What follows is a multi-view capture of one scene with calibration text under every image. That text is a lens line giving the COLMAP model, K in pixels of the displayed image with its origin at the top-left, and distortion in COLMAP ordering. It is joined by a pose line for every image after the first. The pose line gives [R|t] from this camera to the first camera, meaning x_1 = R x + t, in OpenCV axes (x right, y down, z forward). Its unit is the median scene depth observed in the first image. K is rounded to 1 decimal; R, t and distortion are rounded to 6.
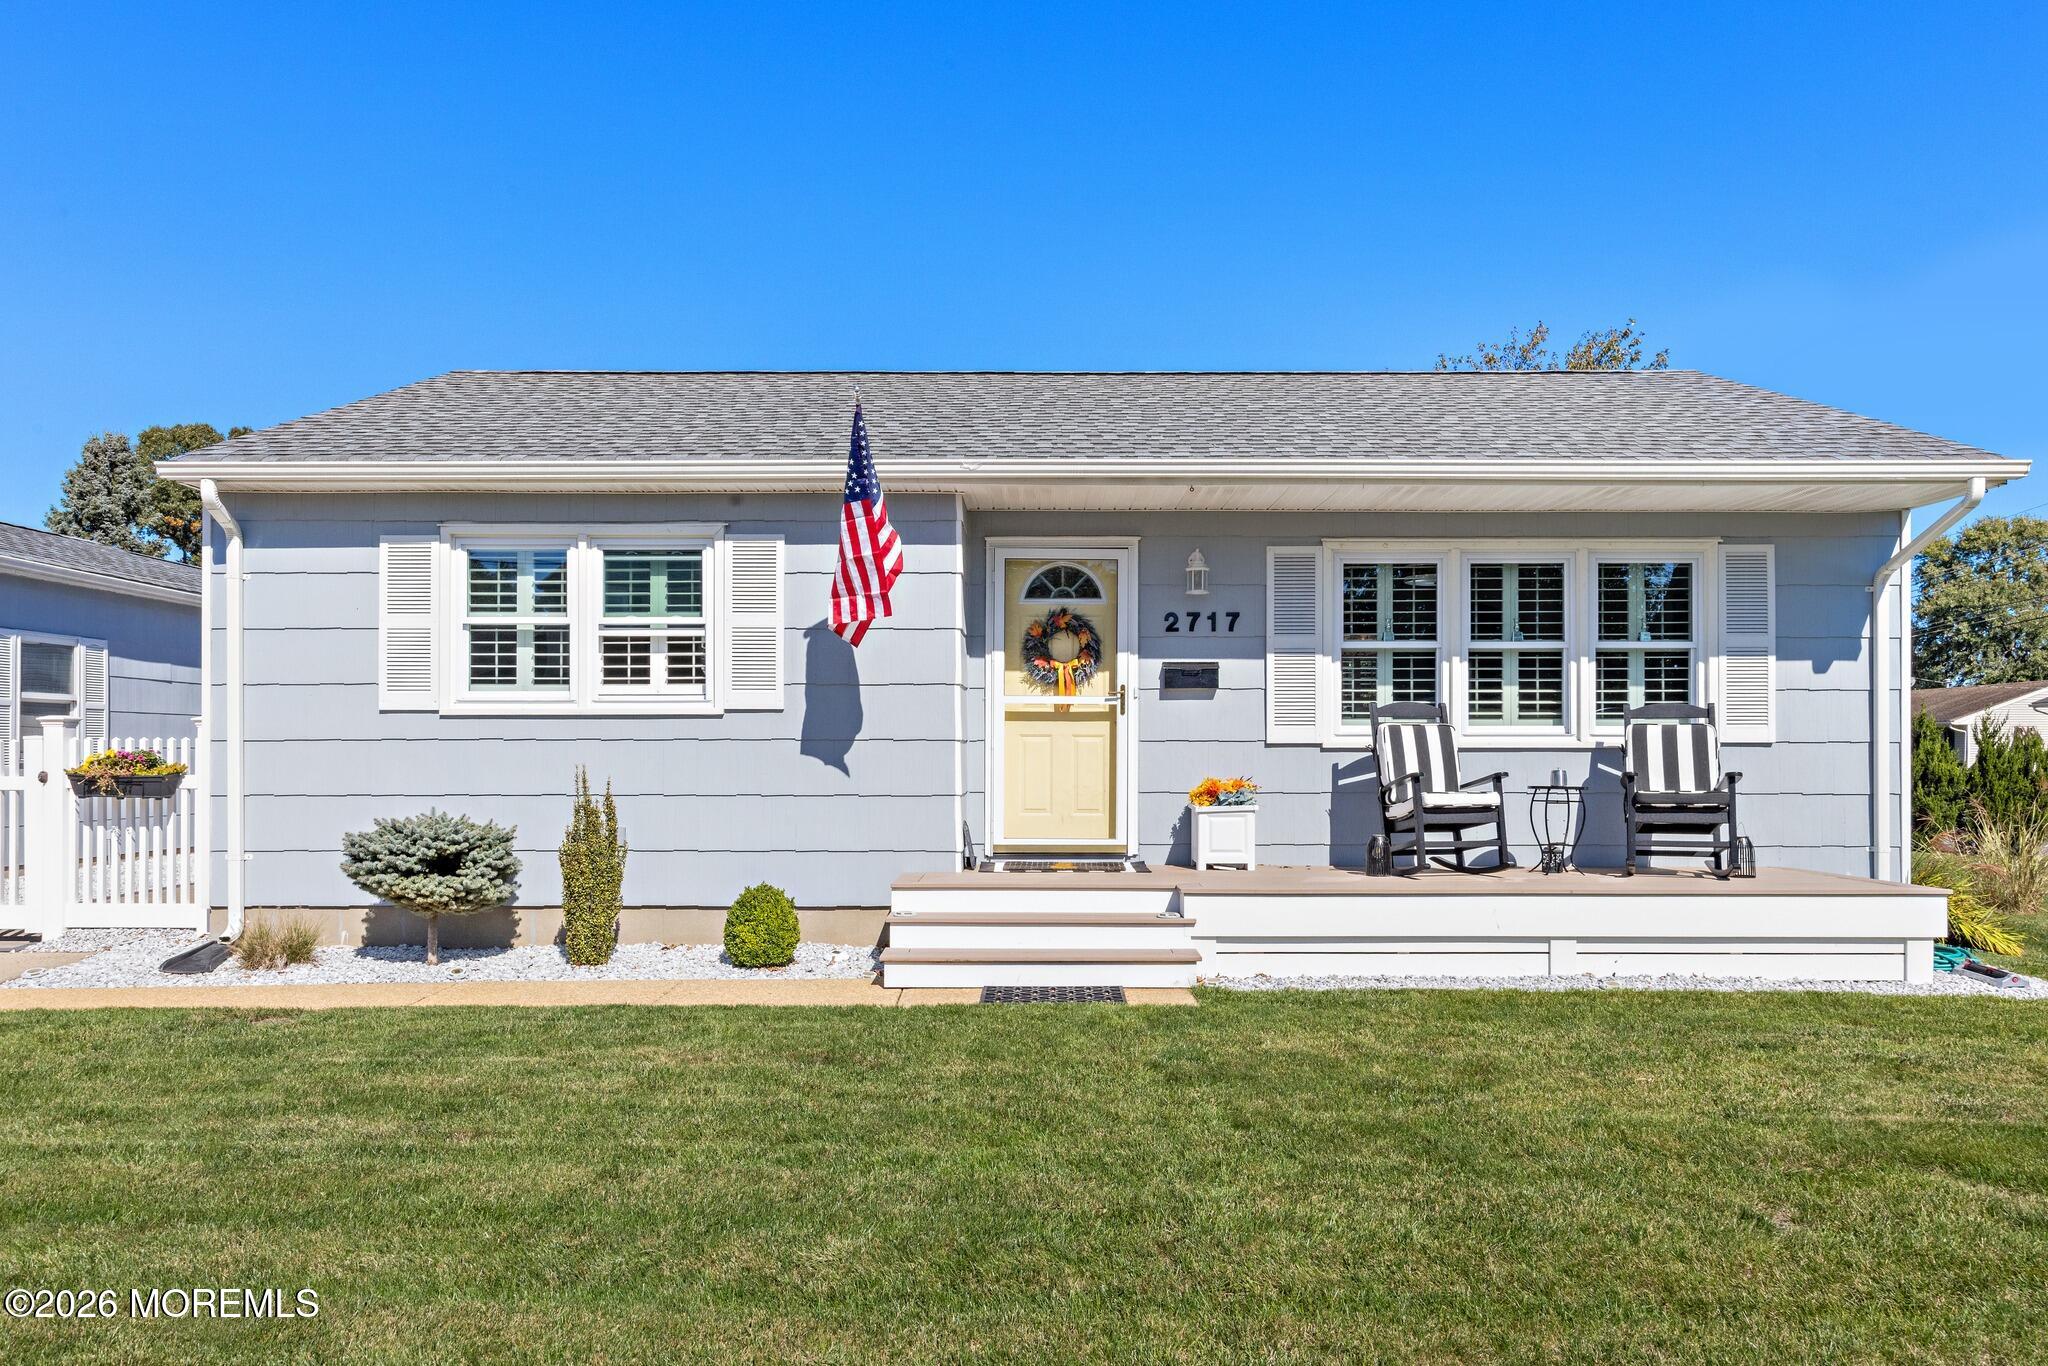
lens RADIAL K [[1291.4, 0, 1084.5], [0, 1291.4, 745.5], [0, 0, 1]] dist [-0.002801, 0.003653]
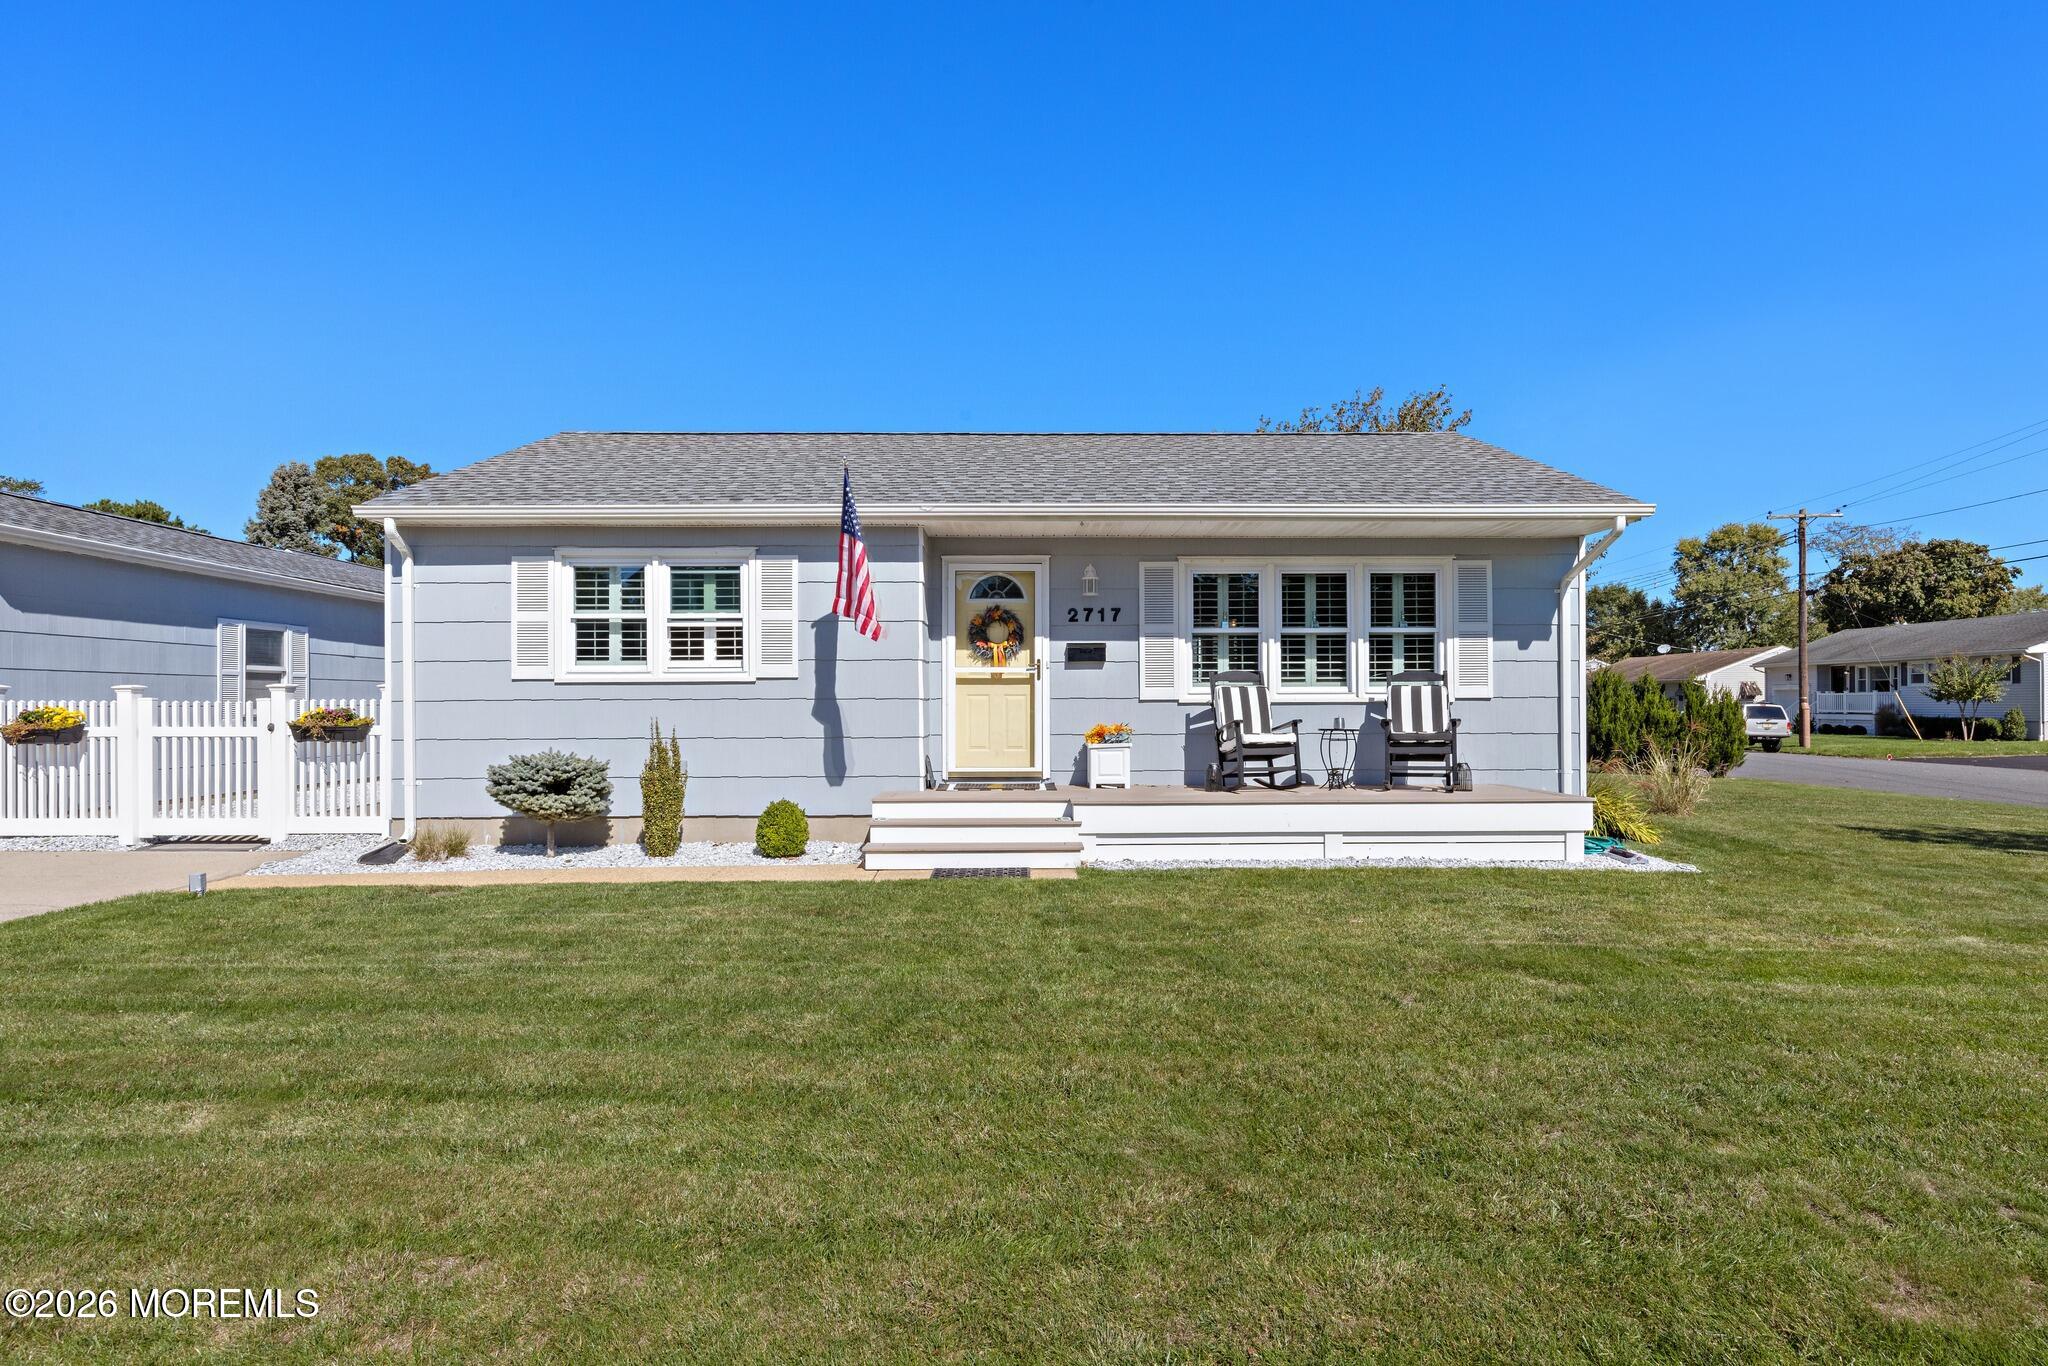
lens RADIAL K [[1000.3, 0, 1078.0], [0, 1000.3, 701.0], [0, 0, 1]] dist [-0.000909, 0.000805]
pose [[0.999760, -0.004031, 0.021543, 0.051307], [0.003970, 0.999988, 0.002873, -0.003990], [-0.021555, -0.002787, 0.999764, -0.110565]]
